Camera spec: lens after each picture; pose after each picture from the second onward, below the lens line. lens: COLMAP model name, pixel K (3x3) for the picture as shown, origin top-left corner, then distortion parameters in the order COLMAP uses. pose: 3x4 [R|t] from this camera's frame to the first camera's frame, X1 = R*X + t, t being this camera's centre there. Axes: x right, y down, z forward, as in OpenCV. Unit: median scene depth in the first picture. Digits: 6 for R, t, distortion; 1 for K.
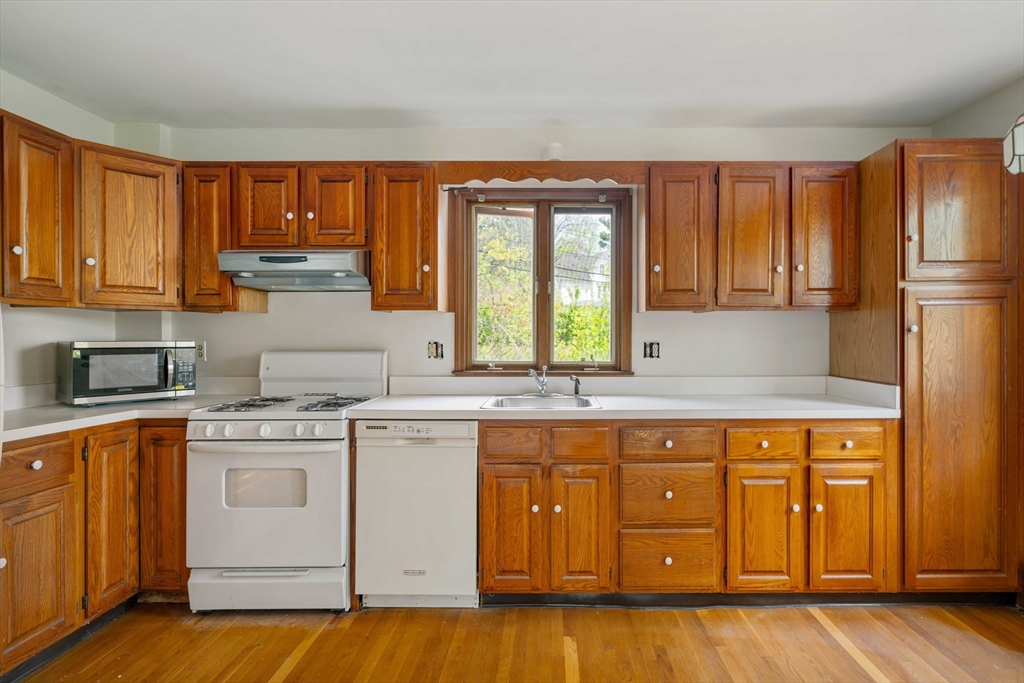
lens RADIAL K [[530.6, 0, 565.2], [0, 530.6, 336.4], [0, 0, 1]] dist [-0.004192, 0.000263]
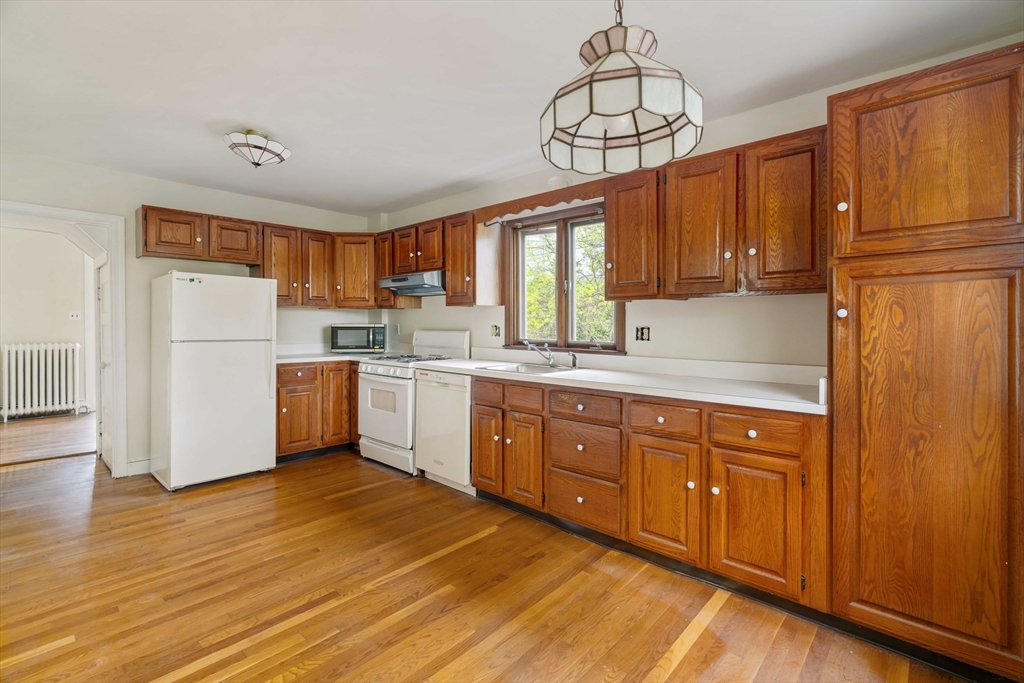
lens RADIAL K [[476.9, 0, 515.6], [0, 476.9, 322.8], [0, 0, 1]] dist [-0.002628, 0.000087]
pose [[0.718024, 0.002389, -0.696015, 0.824310], [-0.000972, 0.999997, 0.002430, -0.000367], [0.696018, -0.001068, 0.718024, 0.075046]]
